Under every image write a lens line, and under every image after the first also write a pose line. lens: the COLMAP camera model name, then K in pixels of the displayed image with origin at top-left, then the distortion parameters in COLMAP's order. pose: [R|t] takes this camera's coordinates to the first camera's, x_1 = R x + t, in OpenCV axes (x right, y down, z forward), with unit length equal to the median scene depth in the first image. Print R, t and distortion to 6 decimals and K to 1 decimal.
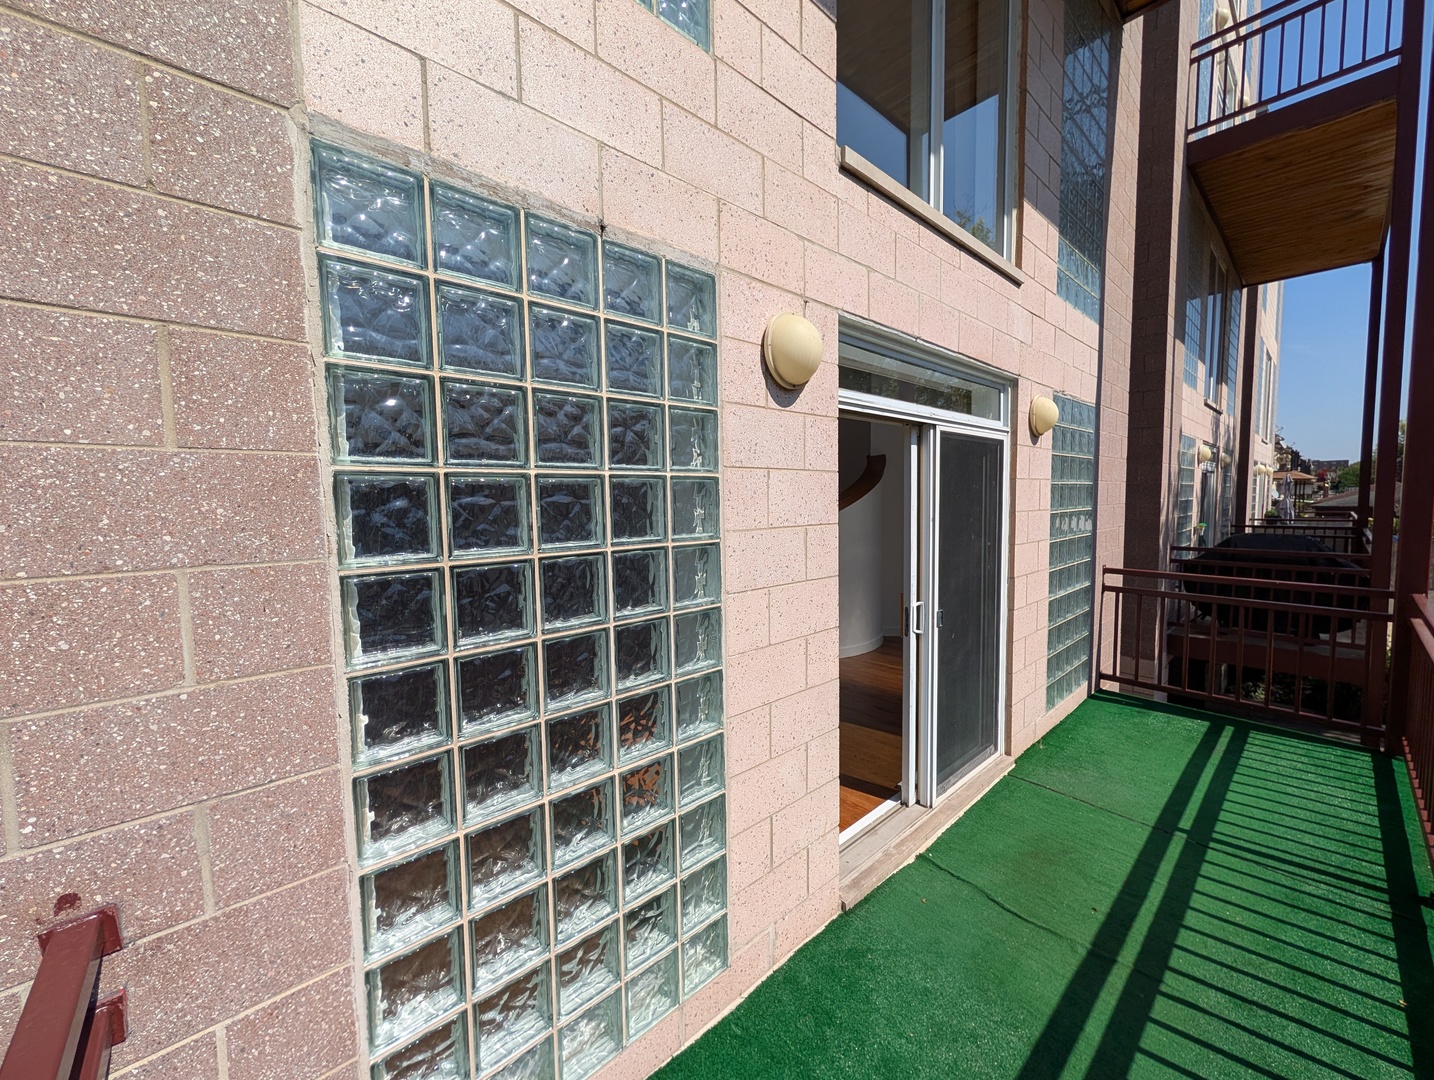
lens RADIAL K [[554.8, 0, 710.0], [0, 554.8, 544.8], [0, 0, 1]] dist [0.000547, 0.000412]
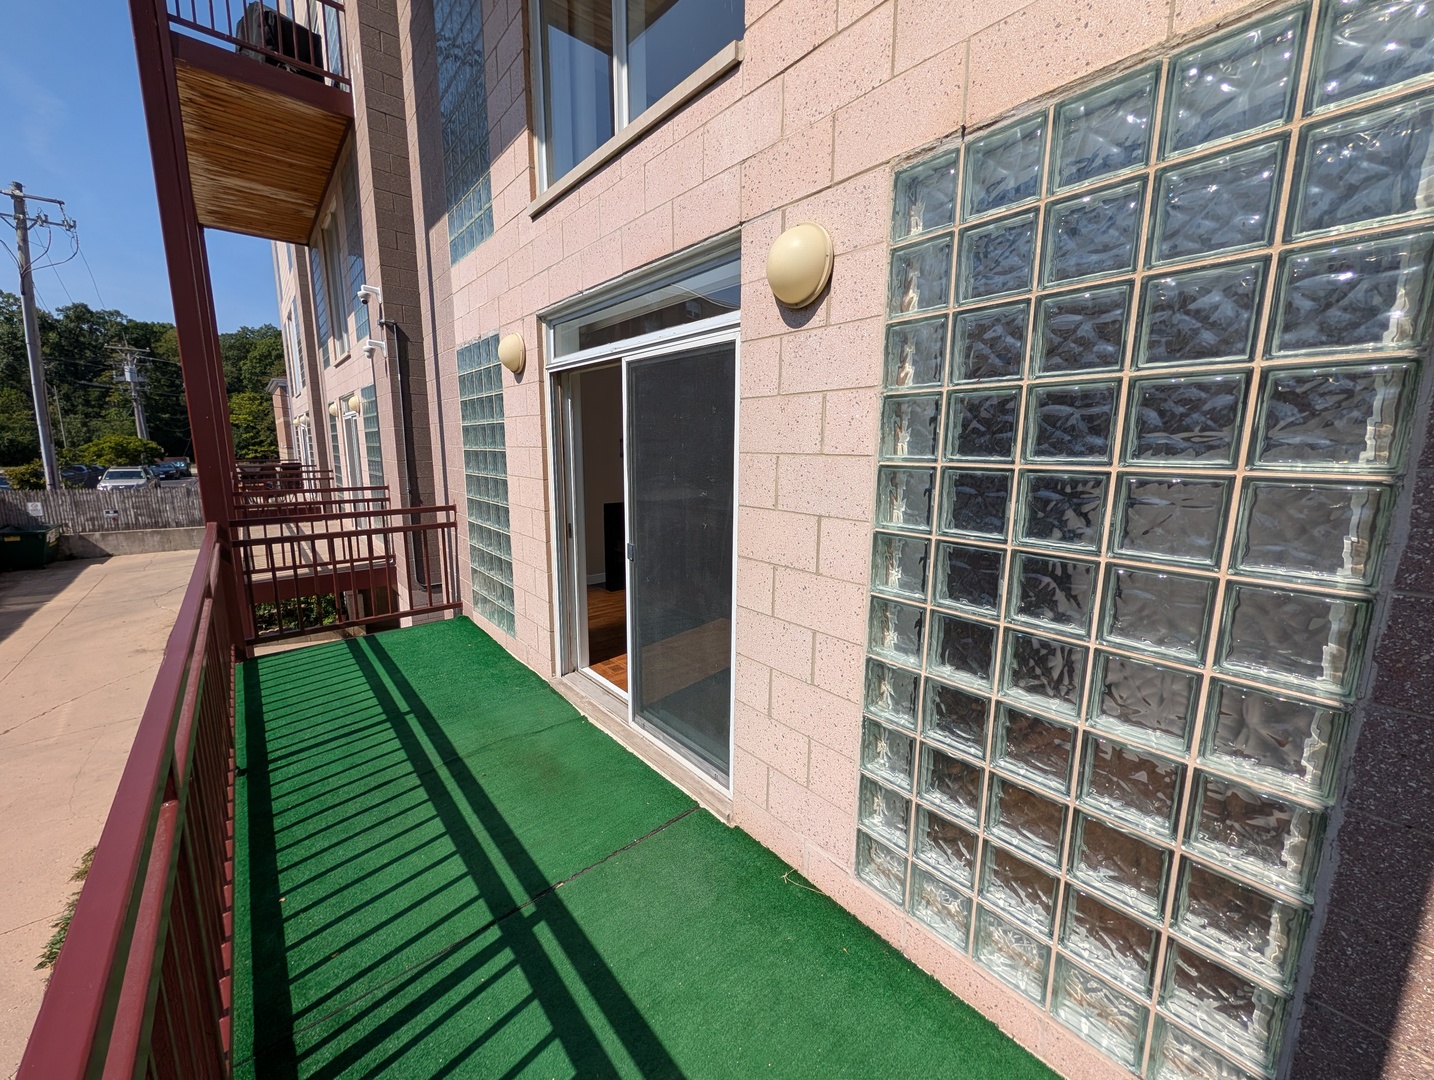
lens RADIAL K [[554.8, 0, 713.1], [0, 554.8, 536.8], [0, 0, 1]] dist [0.000547, 0.000412]
pose [[-0.029284, 0.182266, -0.982813, 1.527025], [-0.084212, 0.979289, 0.184122, -0.099897], [0.996017, 0.088157, -0.013328, 1.264967]]
